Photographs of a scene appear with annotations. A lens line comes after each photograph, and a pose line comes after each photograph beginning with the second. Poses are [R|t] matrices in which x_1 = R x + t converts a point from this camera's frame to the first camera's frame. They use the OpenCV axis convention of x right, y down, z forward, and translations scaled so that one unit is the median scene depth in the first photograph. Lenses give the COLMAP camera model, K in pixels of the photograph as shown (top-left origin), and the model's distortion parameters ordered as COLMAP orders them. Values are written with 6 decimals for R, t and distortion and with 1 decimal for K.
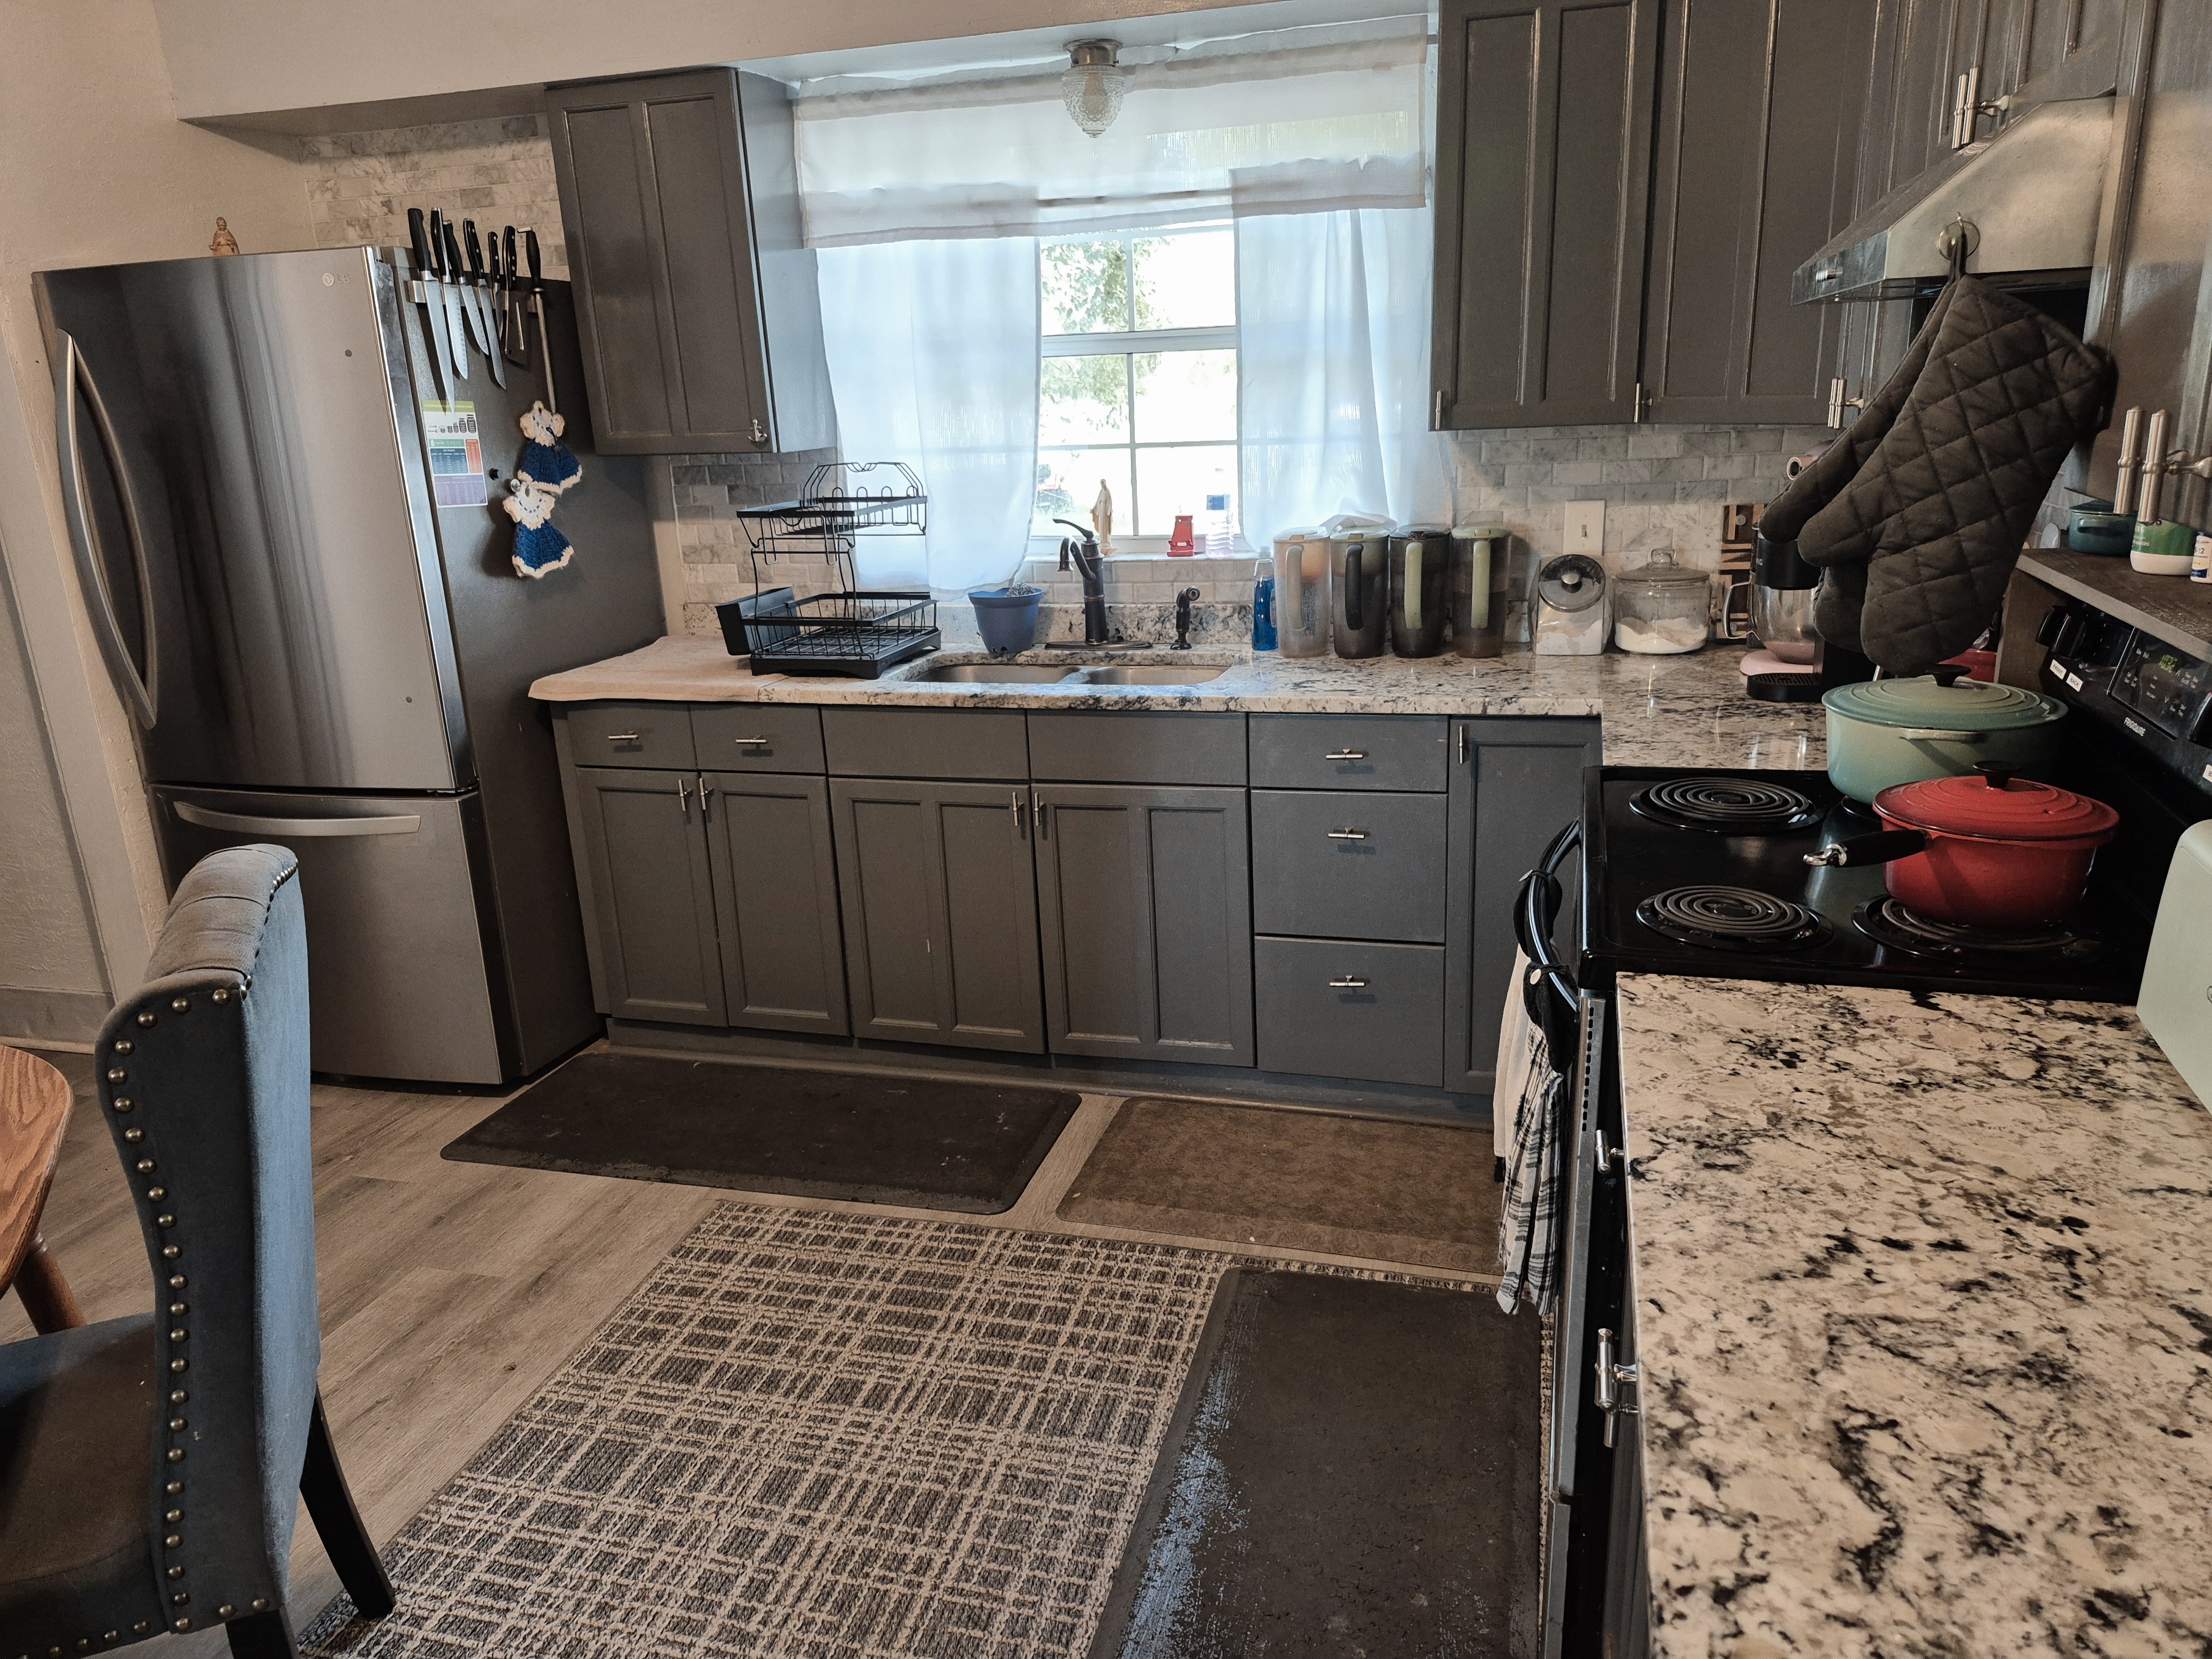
lens RADIAL K [[1479.8, 0, 1076.6], [0, 1479.8, 828.5], [0, 0, 1]] dist [0.118127, -0.151154]
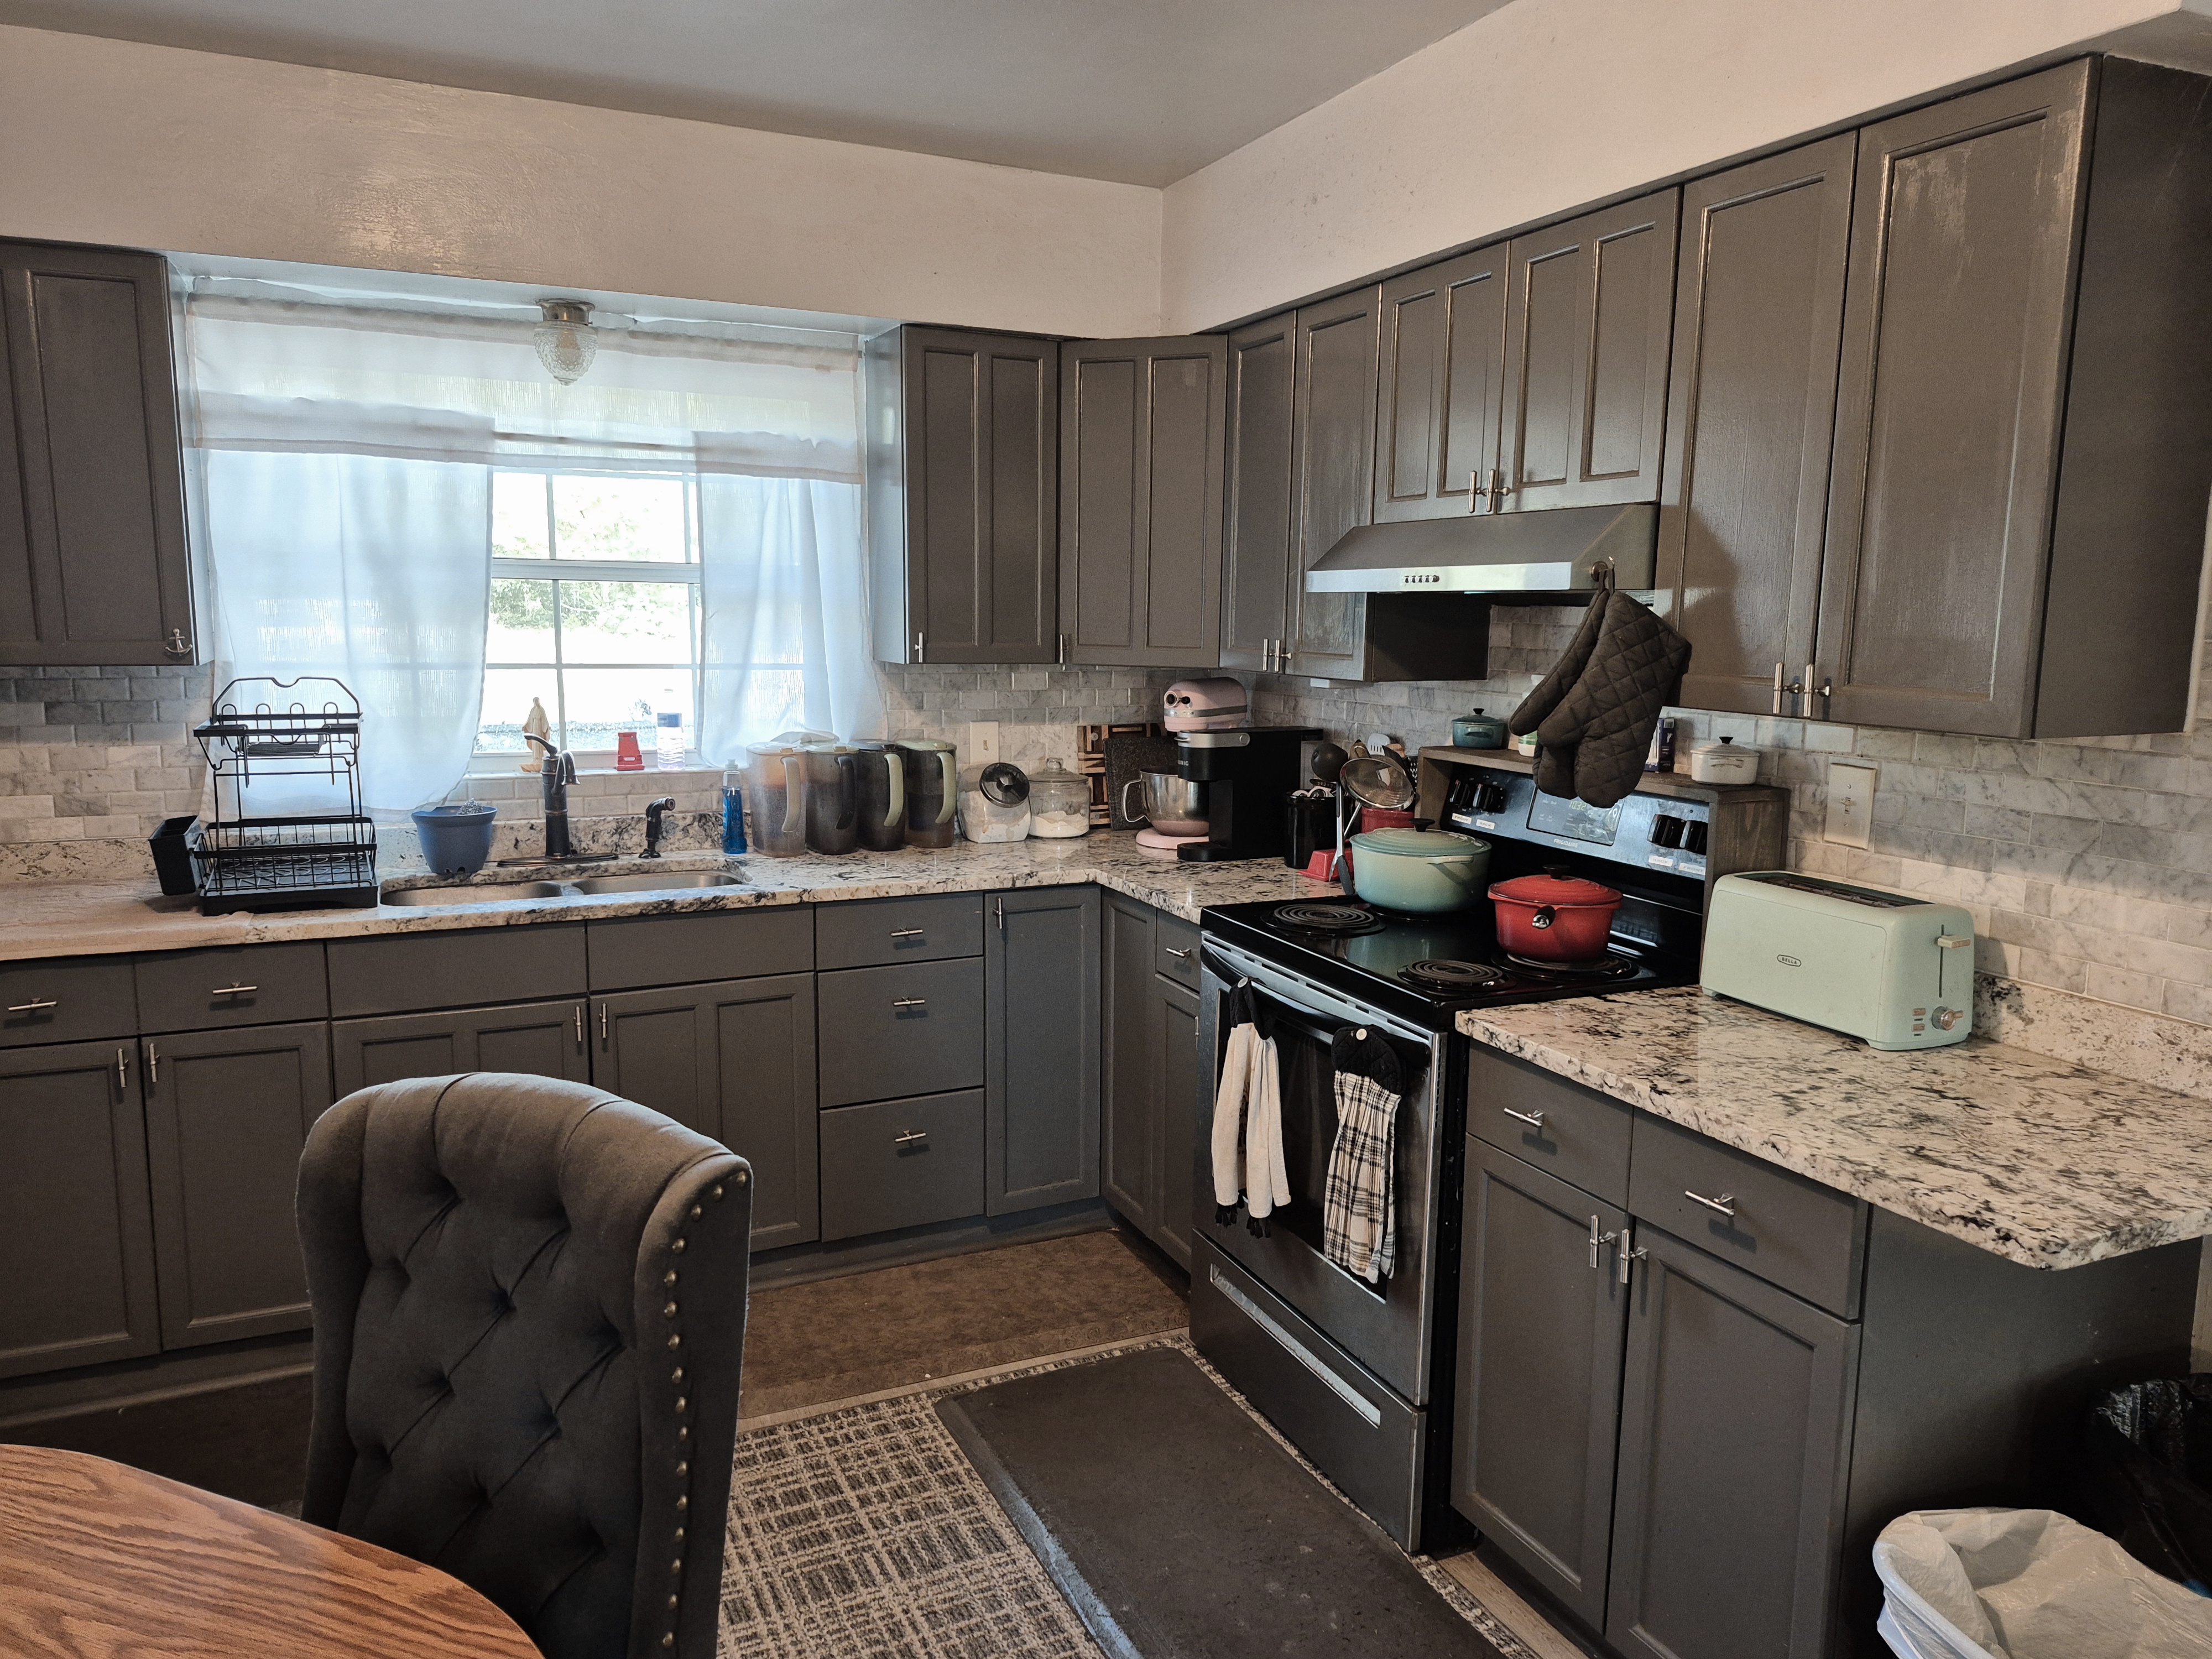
lens RADIAL K [[1479.8, 0, 1076.6], [0, 1479.8, 828.5], [0, 0, 1]] dist [0.118127, -0.151154]
pose [[0.774107, -0.045102, 0.631446, -0.402766], [0.139227, 0.985166, -0.100314, 0.004608], [-0.617555, 0.165568, 0.768904, 0.017326]]
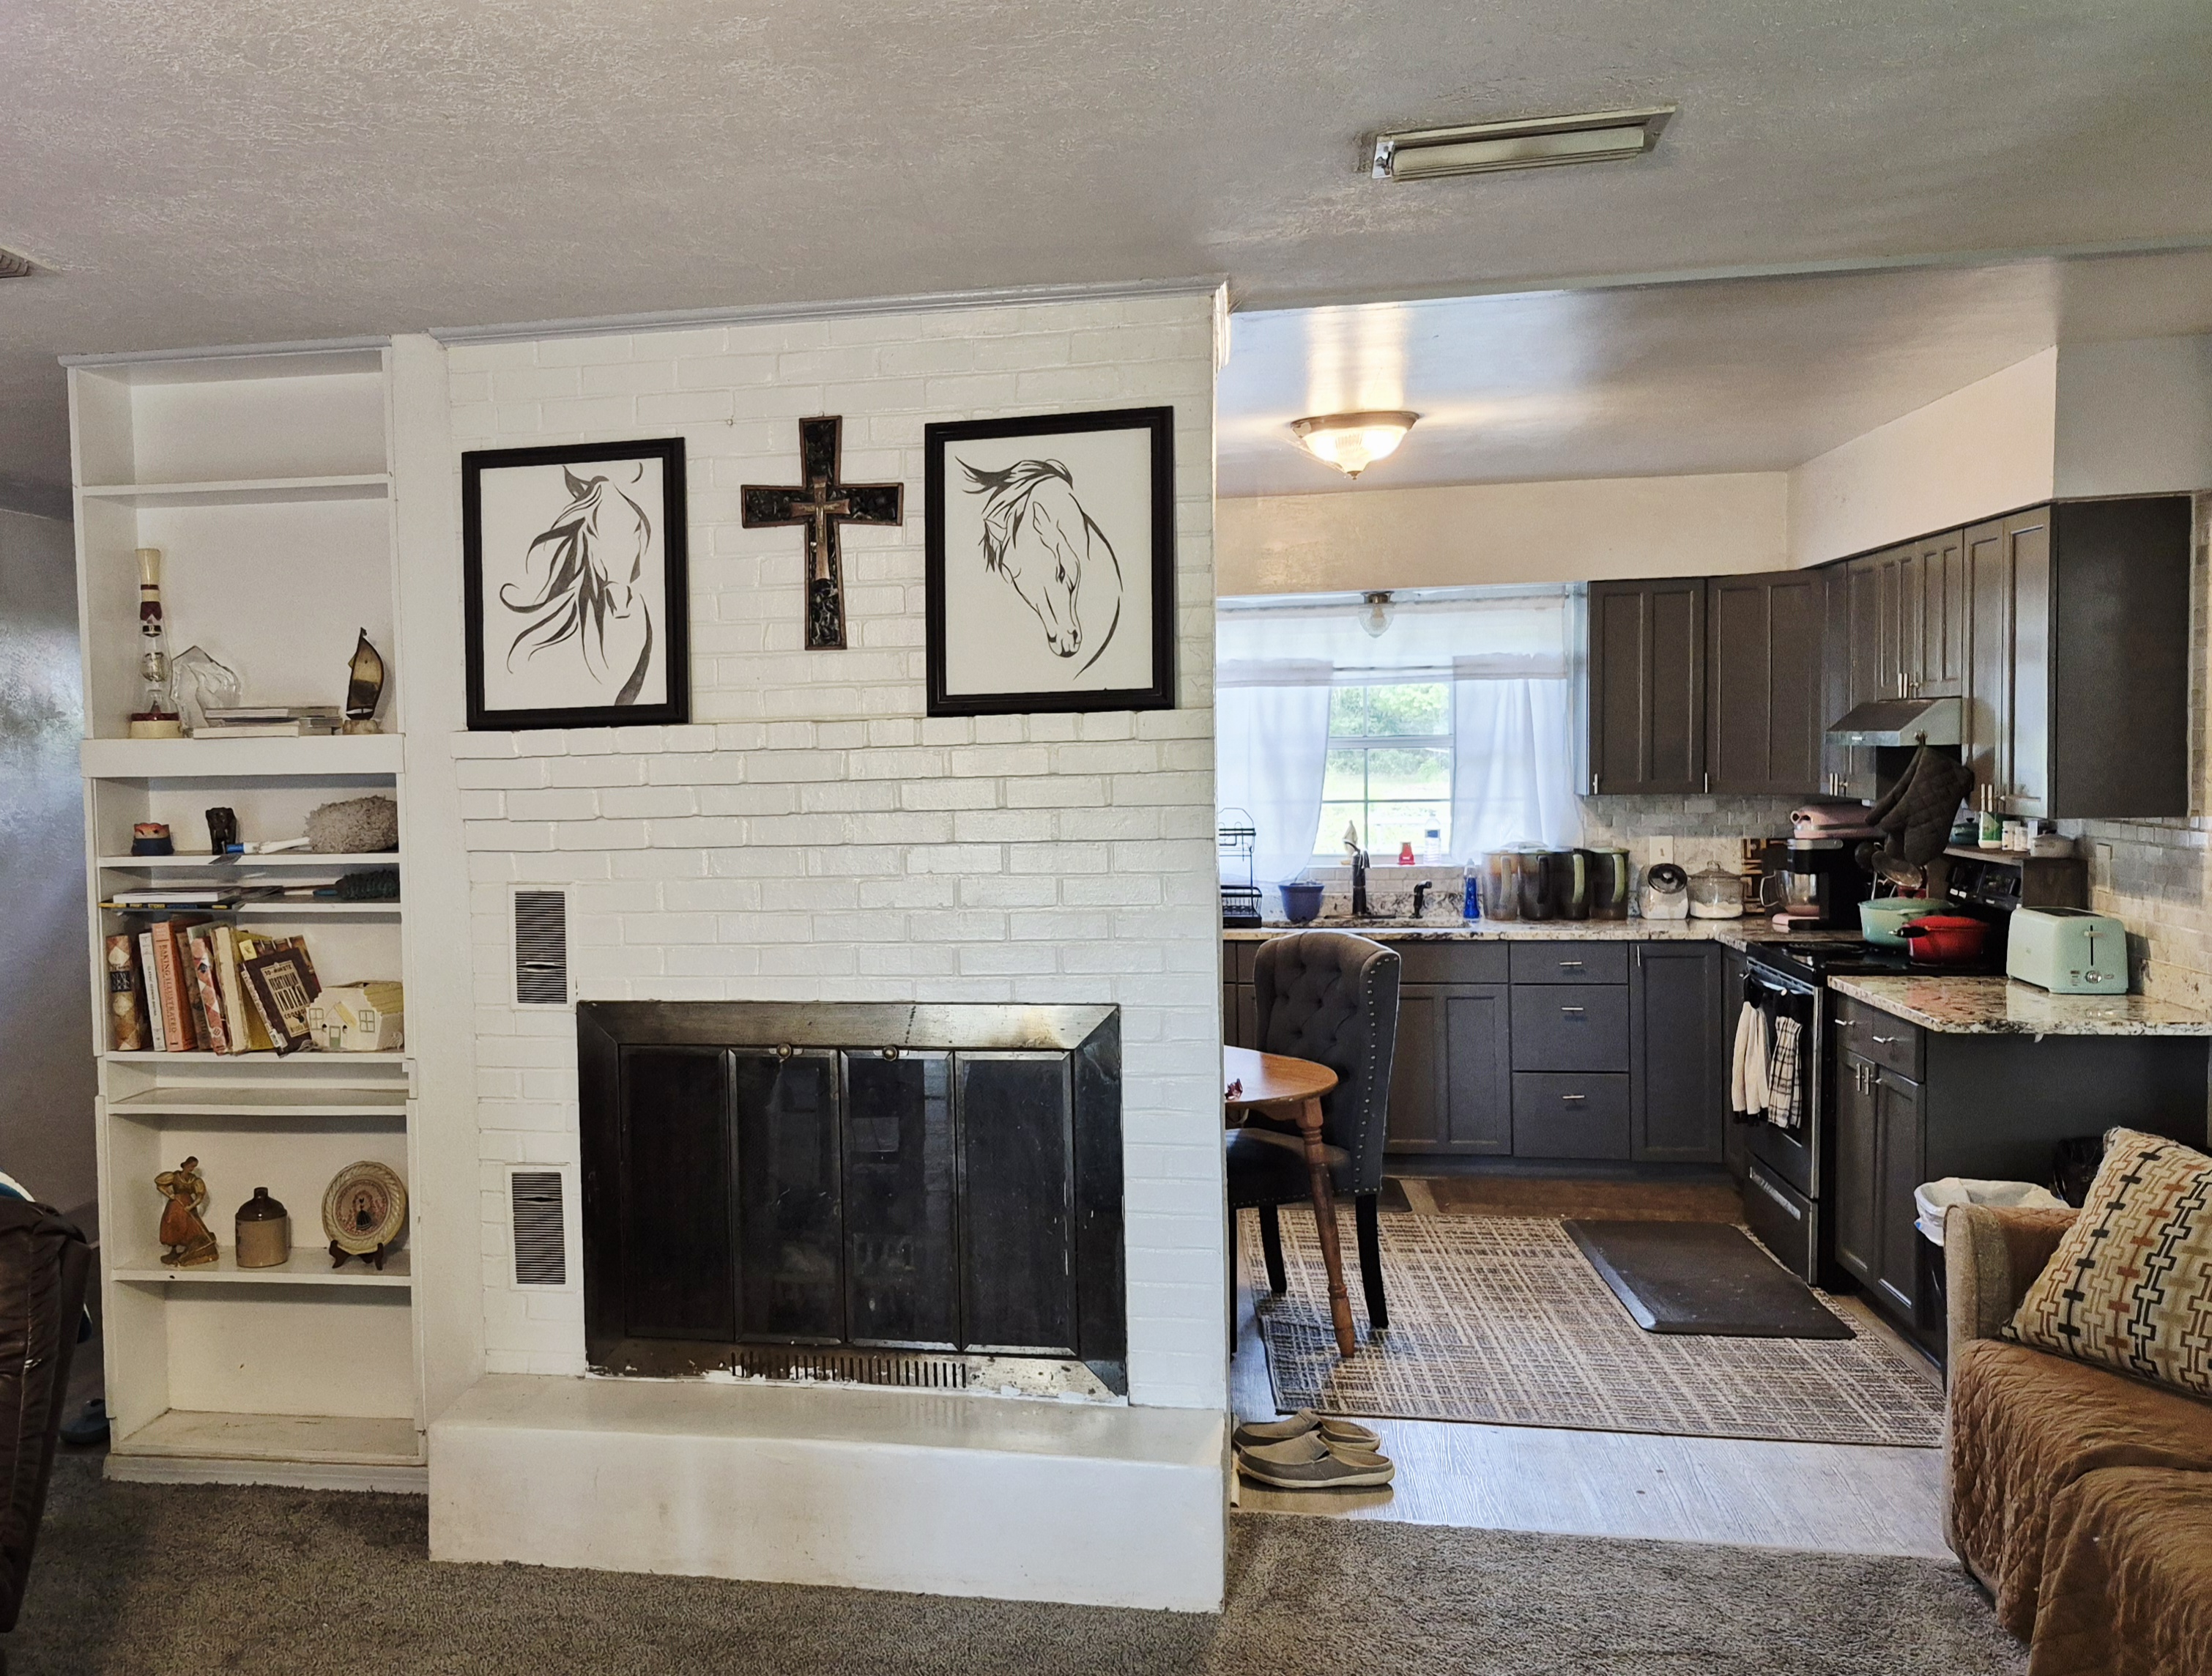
lens RADIAL K [[1705.1, 0, 876.5], [0, 1705.1, 855.9], [0, 0, 1]] dist [0.112823, -0.129070]
pose [[0.998227, 0.014858, 0.057644, -0.727246], [-0.001340, 0.973710, -0.227785, 0.281559], [-0.059513, 0.227304, 0.972004, -0.957552]]
